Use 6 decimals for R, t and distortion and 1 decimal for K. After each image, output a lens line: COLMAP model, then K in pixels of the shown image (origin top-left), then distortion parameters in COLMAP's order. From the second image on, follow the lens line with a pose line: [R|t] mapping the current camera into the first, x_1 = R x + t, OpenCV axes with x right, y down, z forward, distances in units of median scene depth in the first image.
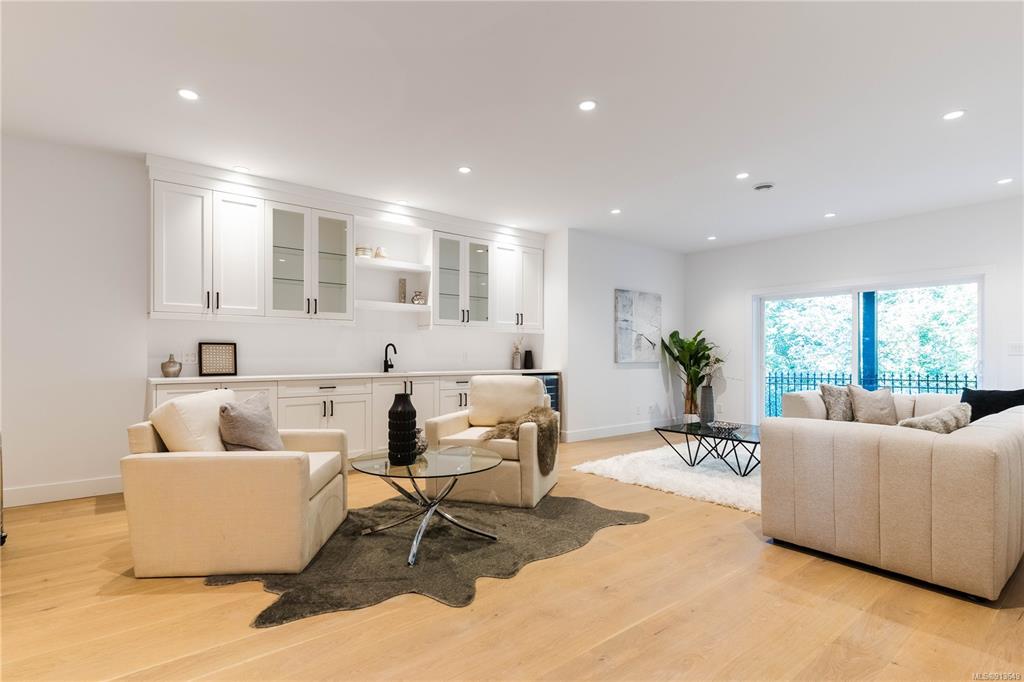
lens RADIAL K [[490.1, 0, 511.2], [0, 490.1, 357.4], [0, 0, 1]] dist [0.000703, 0.000138]
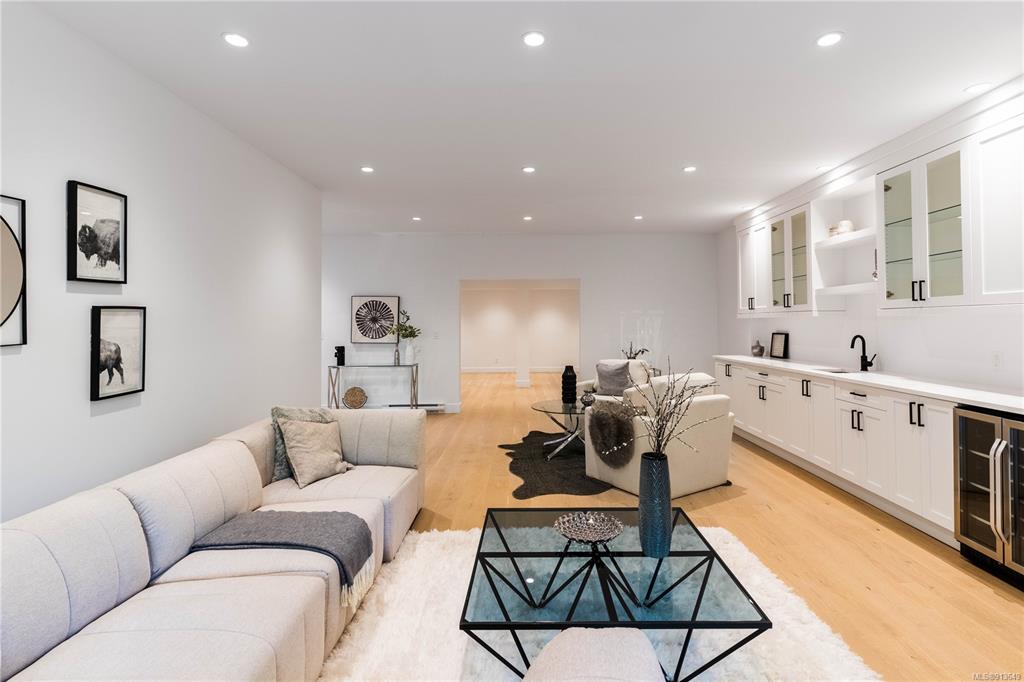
lens RADIAL K [[509.7, 0, 513.4], [0, 509.7, 313.4], [0, 0, 1]] dist [0.000406, -0.000044]
pose [[-0.633544, -0.009510, -0.773648, 0.753602], [0.003730, 0.999875, -0.015346, -0.053017], [0.773698, -0.012608, -0.633429, 1.085724]]
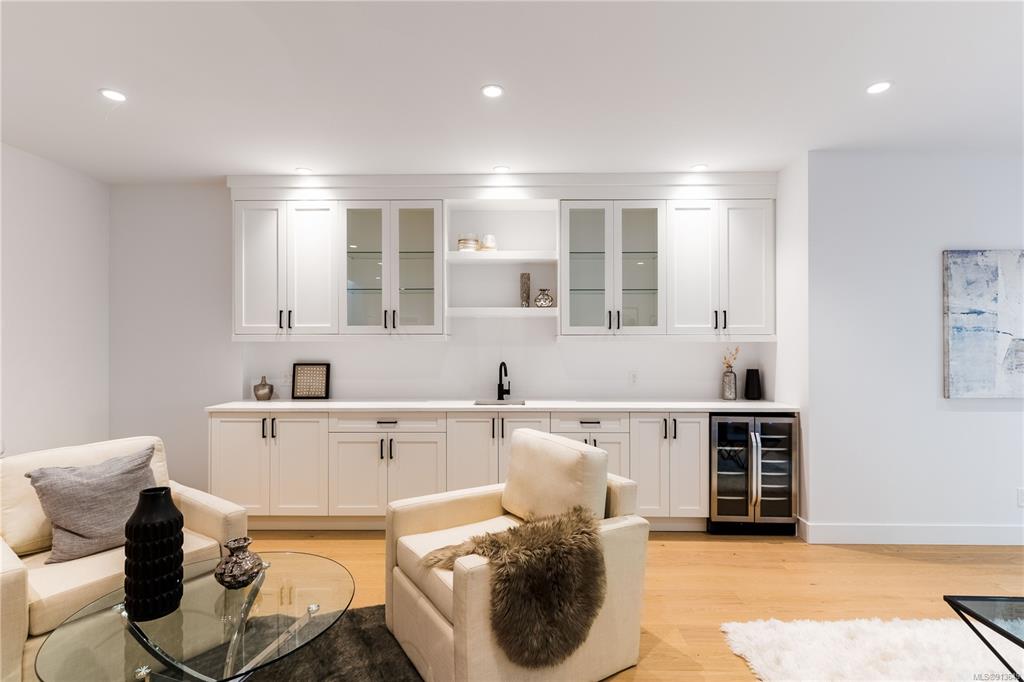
lens RADIAL K [[504.1, 0, 508.8], [0, 504.1, 347.7], [0, 0, 1]] dist [0.000283, -0.000330]
pose [[0.776755, 0.000276, -0.629803, 0.243587], [-0.002703, 0.999992, -0.002895, -0.047803], [0.629797, 0.003951, 0.776750, 0.407421]]
